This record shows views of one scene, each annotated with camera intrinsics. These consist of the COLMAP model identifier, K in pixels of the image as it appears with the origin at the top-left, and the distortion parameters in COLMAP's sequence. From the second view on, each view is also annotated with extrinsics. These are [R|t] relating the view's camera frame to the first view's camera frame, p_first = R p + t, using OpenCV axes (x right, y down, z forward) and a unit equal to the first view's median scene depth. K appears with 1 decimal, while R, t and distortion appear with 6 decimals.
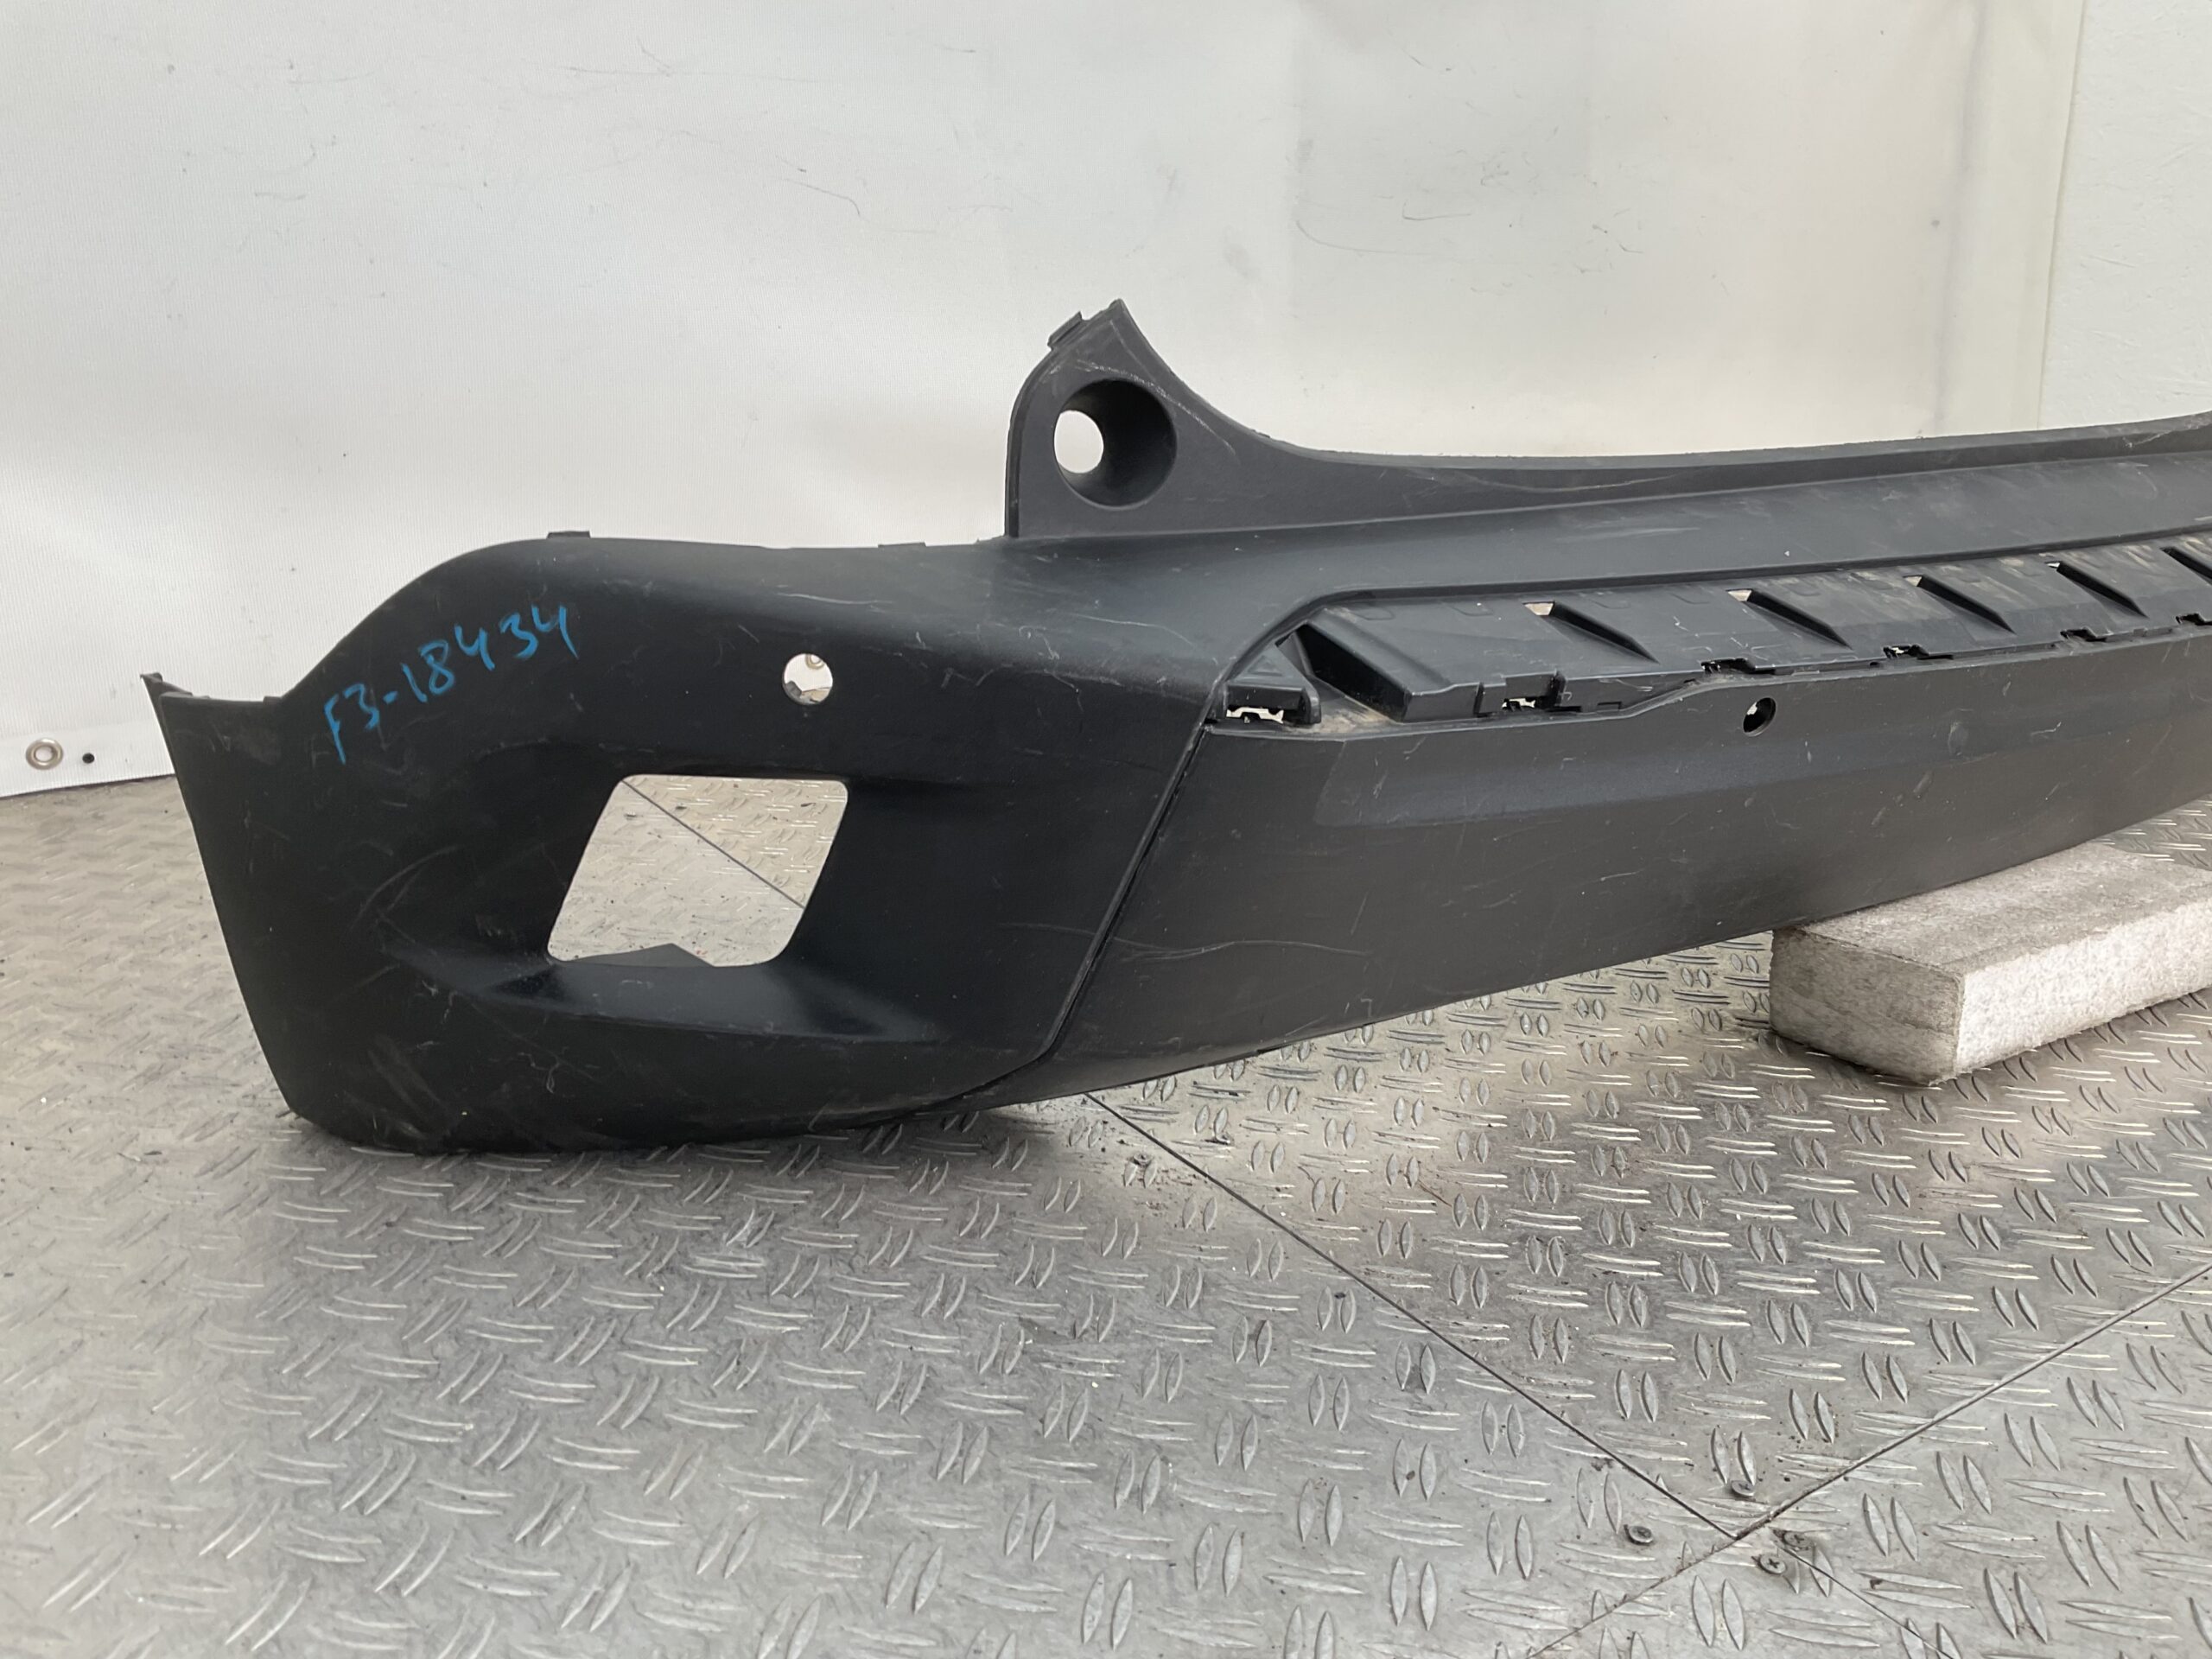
lens RADIAL K [[1813.3, 0, 1106.0], [0, 1813.3, 829.5], [0, 0, 1]] dist [0.108341, -0.224183]
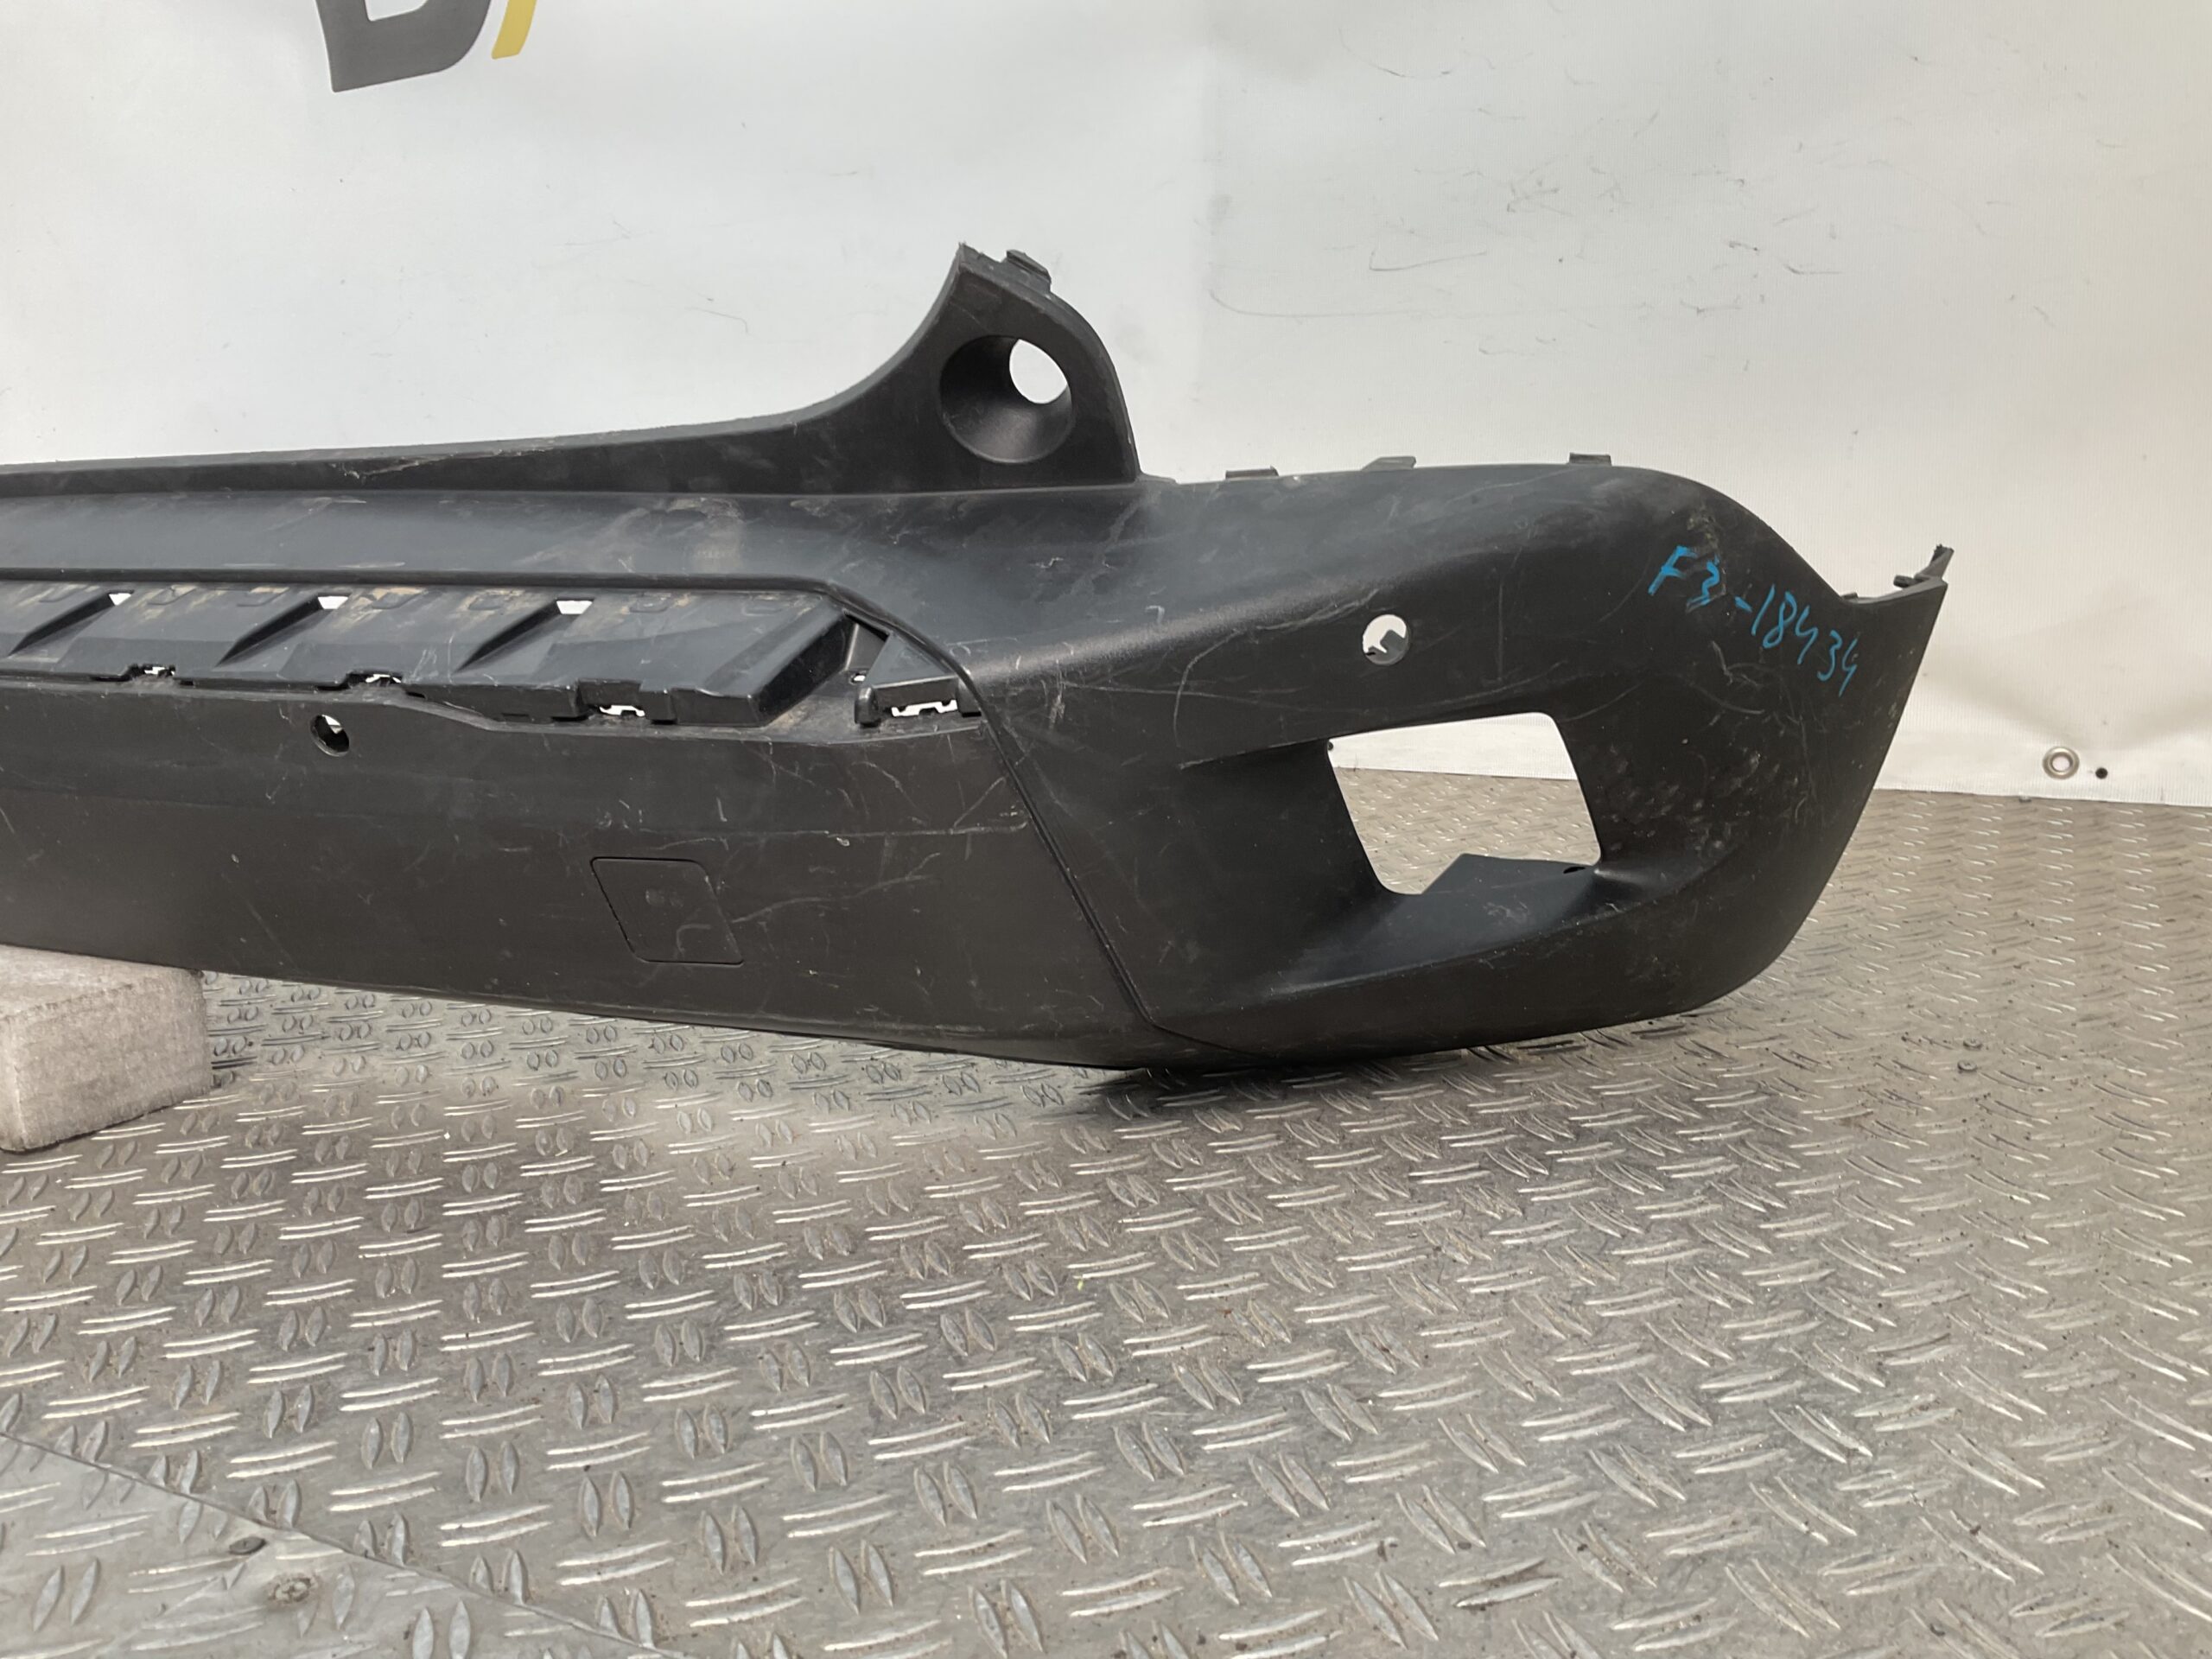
lens RADIAL K [[1813.3, 0, 1106.0], [0, 1813.3, 829.5], [0, 0, 1]] dist [0.108341, -0.224183]
pose [[0.489533, 0.140225, -0.860636, 1.776235], [-0.224226, 0.974039, 0.031161, -0.208830], [0.842662, 0.177722, 0.508266, 1.173488]]
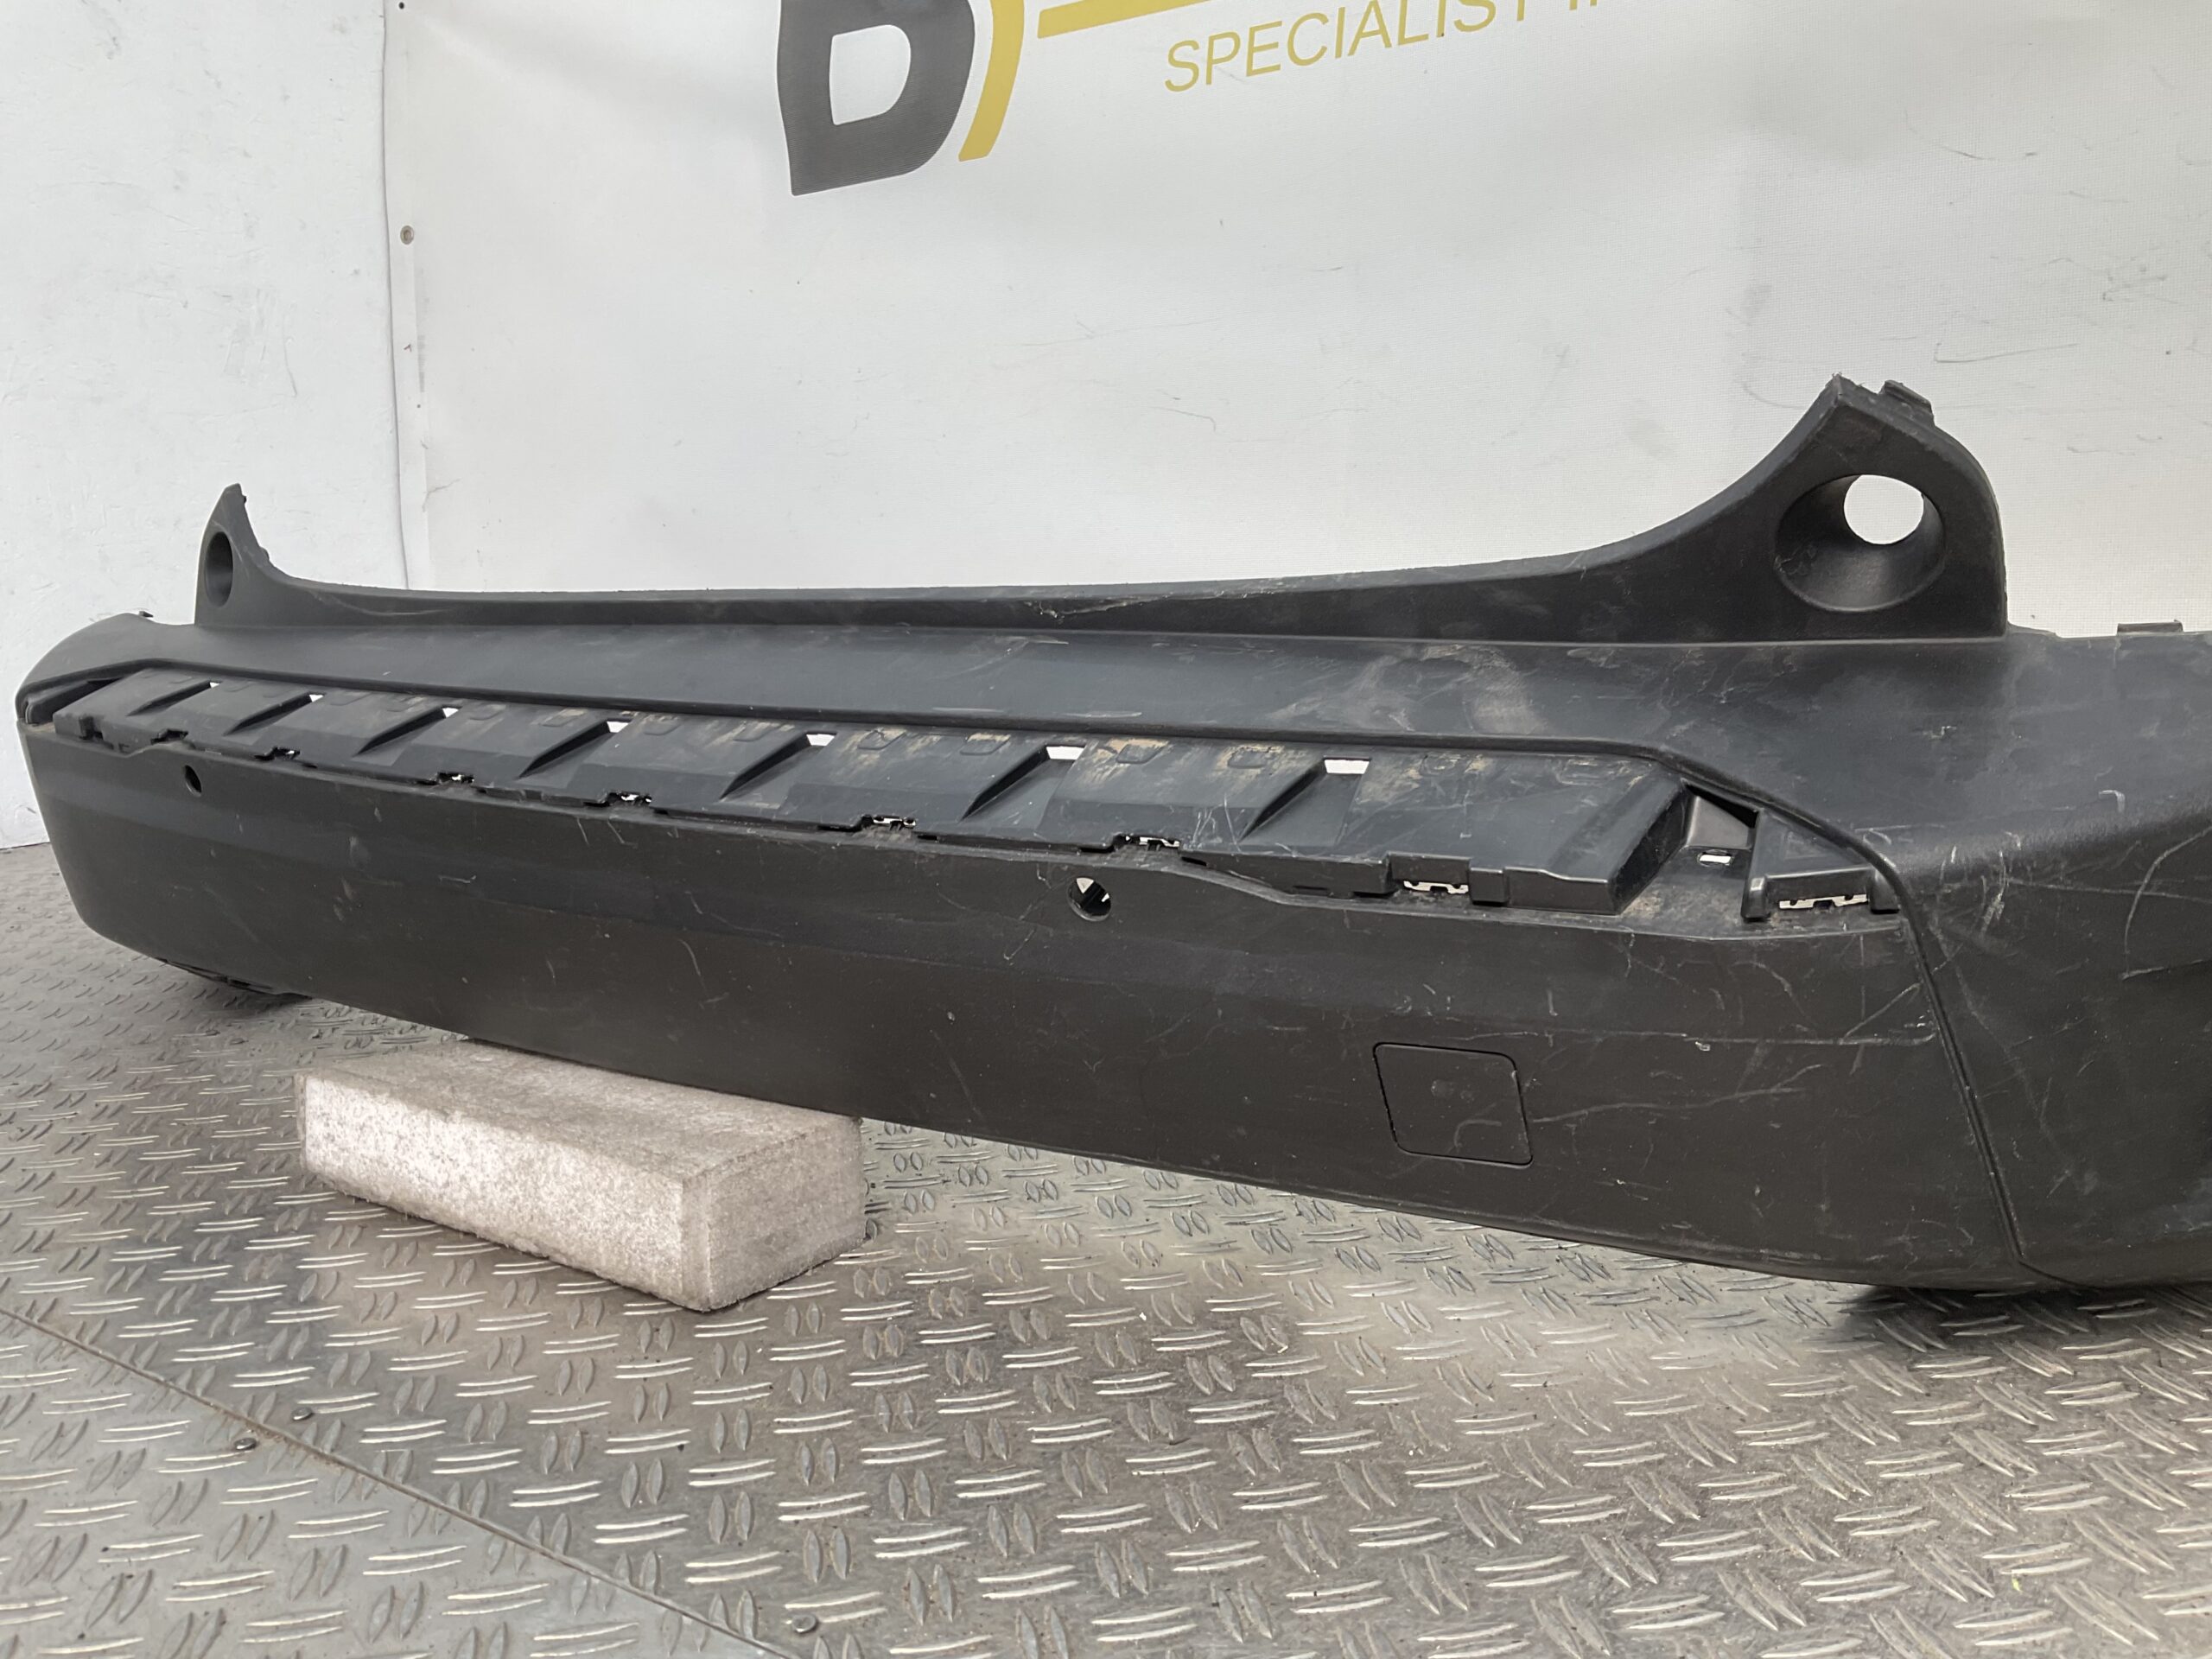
lens RADIAL K [[1813.3, 0, 1106.0], [0, 1813.3, 829.5], [0, 0, 1]] dist [0.108341, -0.224183]
pose [[0.368870, 0.119399, -0.921780, 1.598703], [-0.243690, 0.969447, 0.028056, -0.198260], [0.896967, 0.214280, 0.386696, 0.989868]]
